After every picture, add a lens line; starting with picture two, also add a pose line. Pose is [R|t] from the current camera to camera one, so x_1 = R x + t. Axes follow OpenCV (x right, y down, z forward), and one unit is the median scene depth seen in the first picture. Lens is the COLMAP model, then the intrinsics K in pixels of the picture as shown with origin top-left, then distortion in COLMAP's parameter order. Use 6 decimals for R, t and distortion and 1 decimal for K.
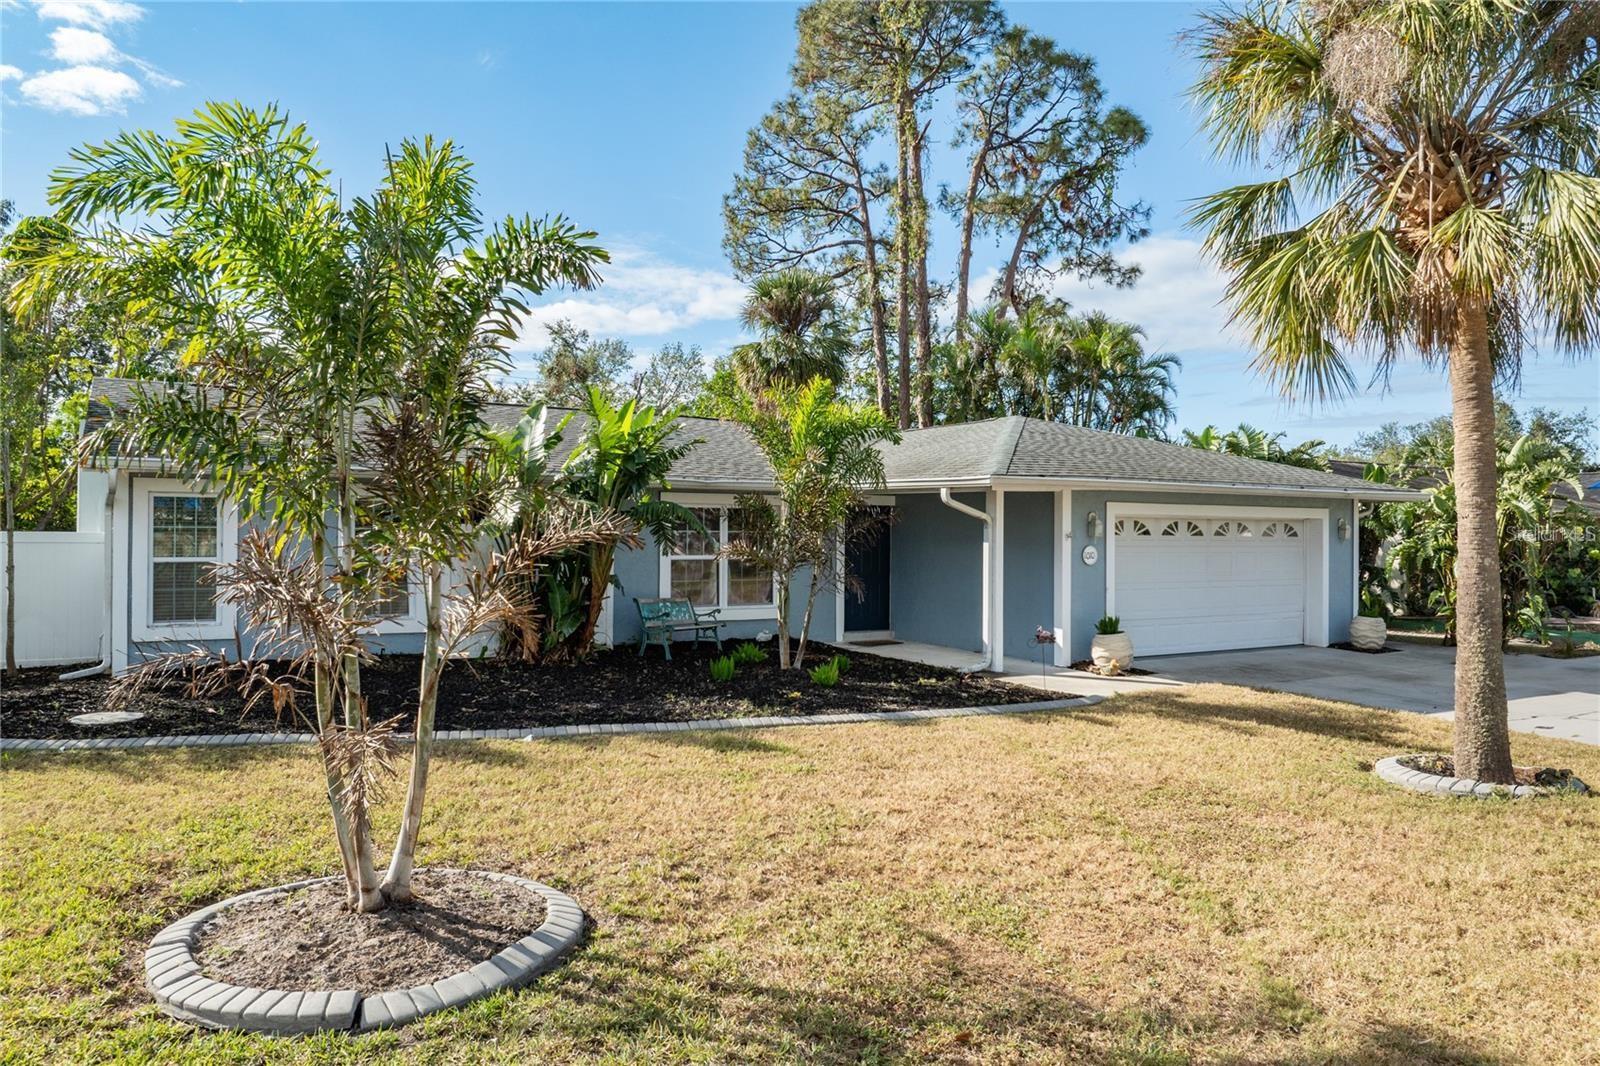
lens RADIAL K [[1125.0, 0, 804.7], [0, 1125.0, 530.0], [0, 0, 1]] dist [-0.038609, 0.001319]
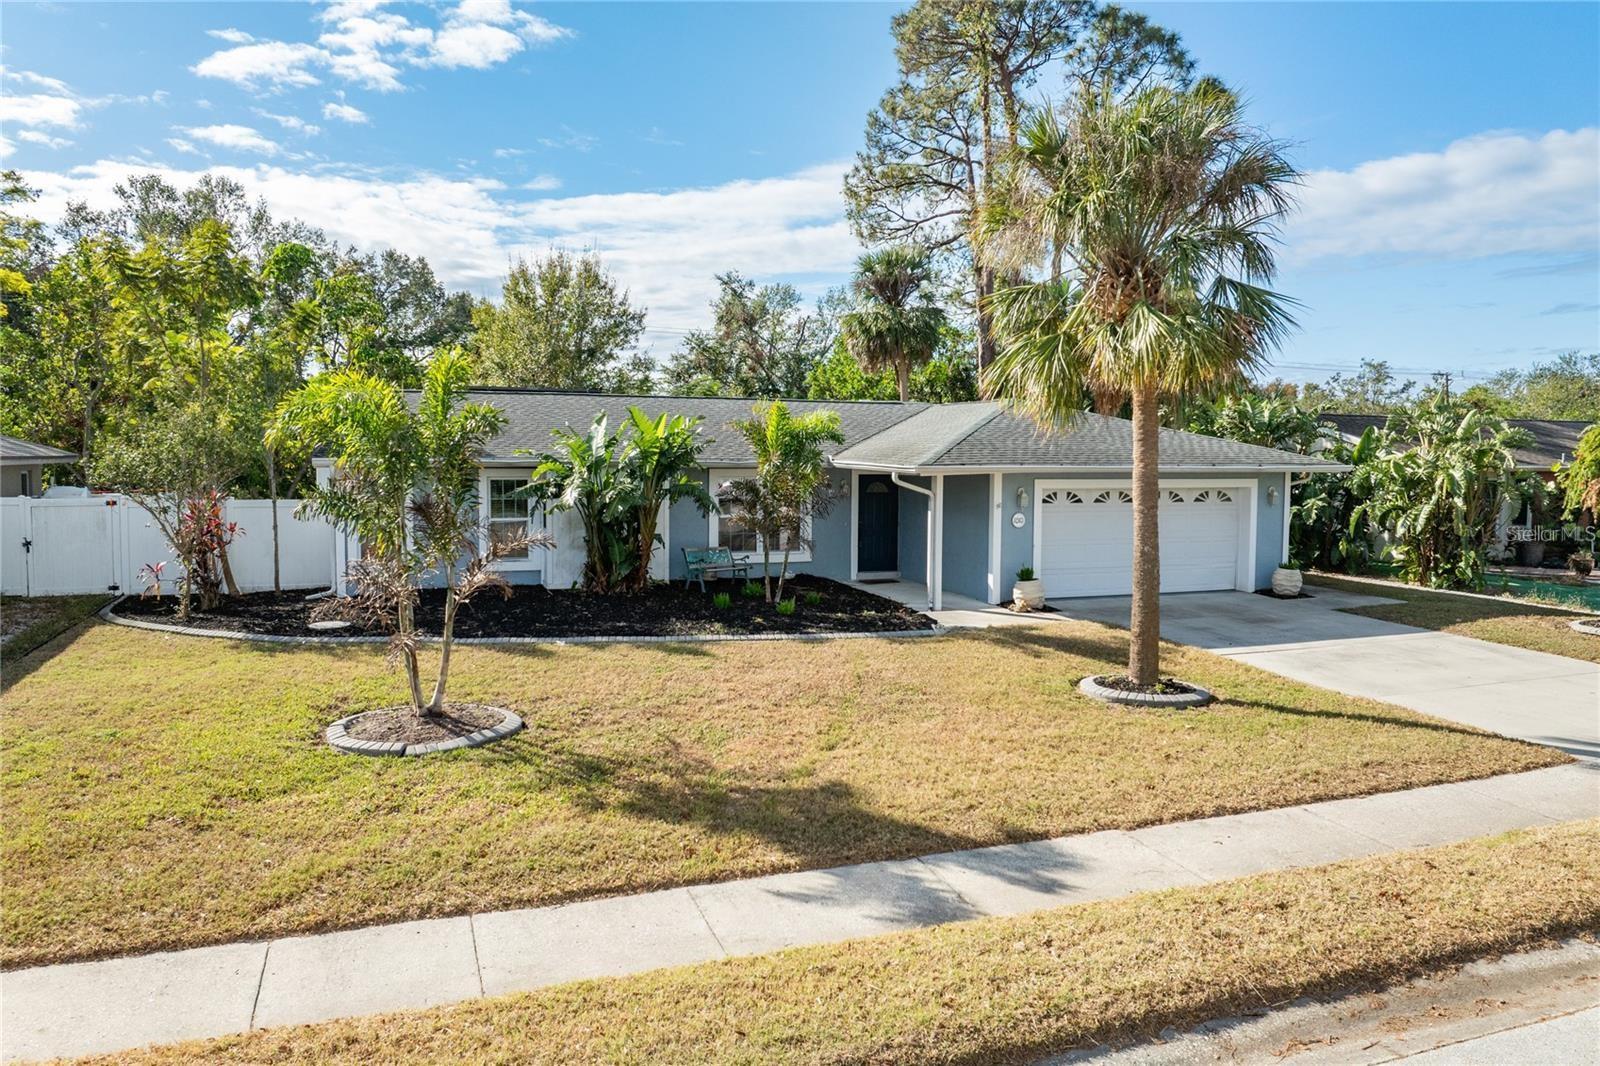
lens RADIAL K [[1125.0, 0, 804.7], [0, 1125.0, 530.0], [0, 0, 1]] dist [-0.038609, 0.001319]
pose [[0.982657, 0.012309, -0.185025, 0.234103], [0.001238, 0.997337, 0.072920, -0.057789], [0.185430, -0.071885, 0.980025, -0.309856]]
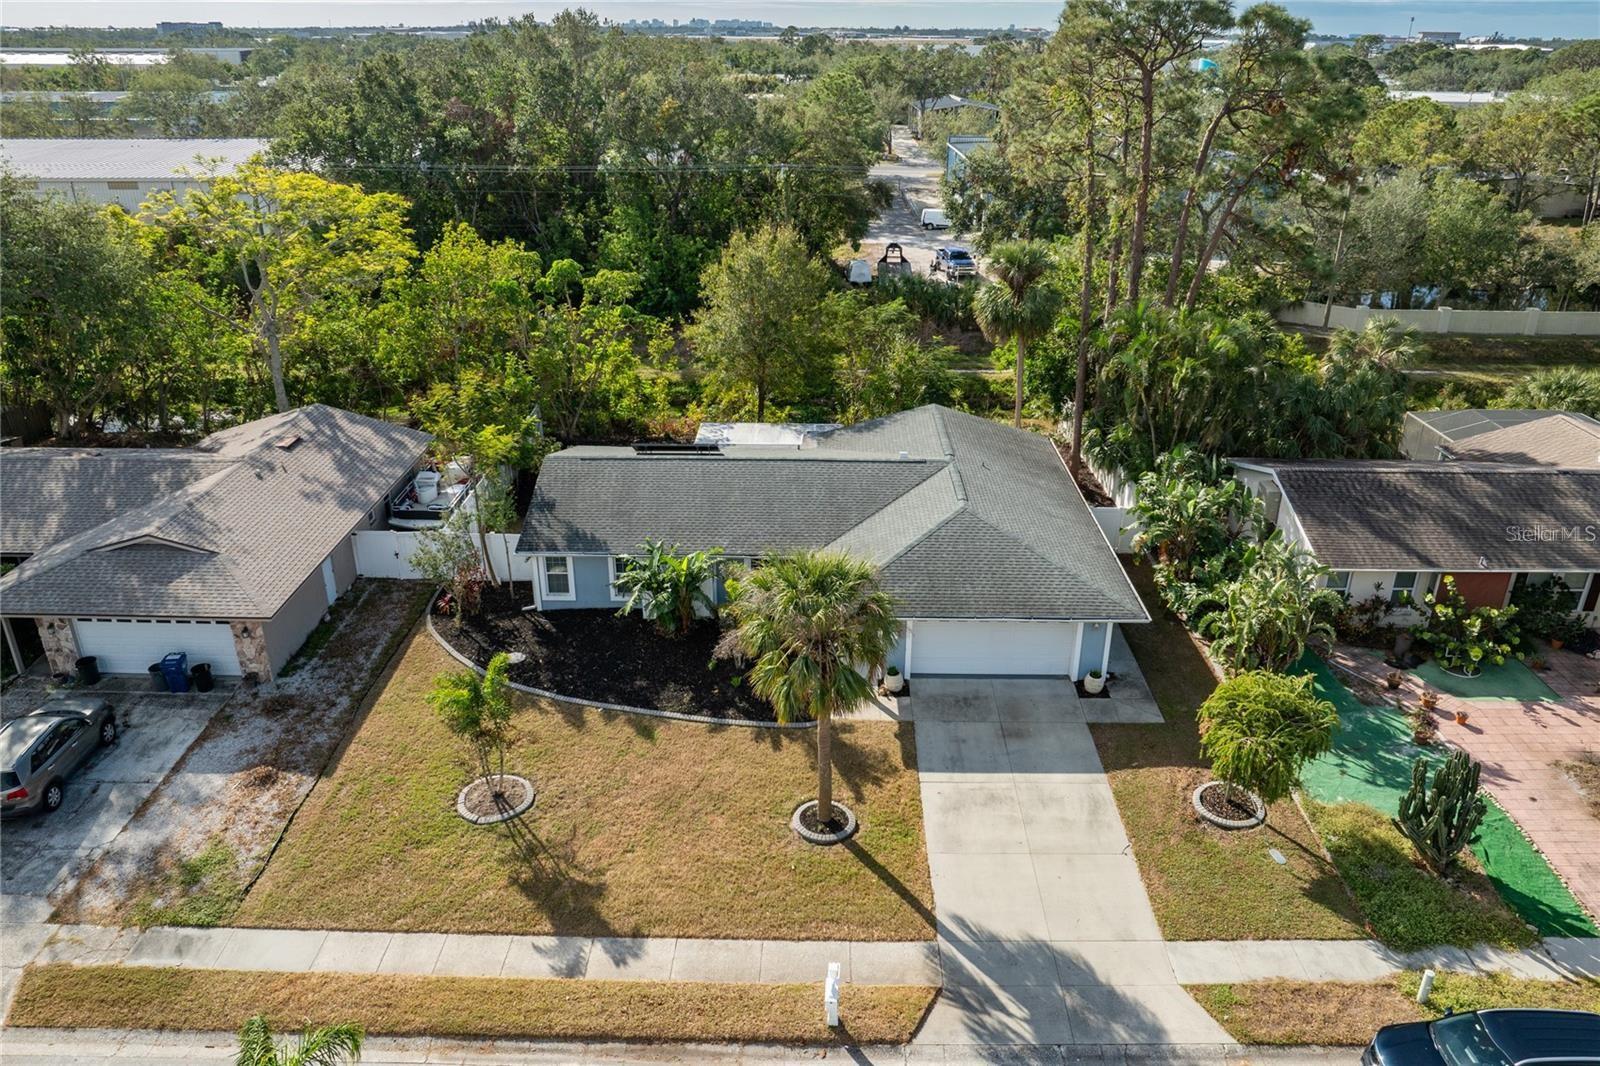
lens RADIAL K [[1122.9, 0, 802.7], [0, 1122.9, 528.9], [0, 0, 1]] dist [-0.022932, -0.012695]
pose [[0.845392, 0.215238, -0.488862, 1.024895], [0.005870, 0.911420, 0.411435, -0.963167], [0.534115, -0.350693, 0.769244, -0.610910]]
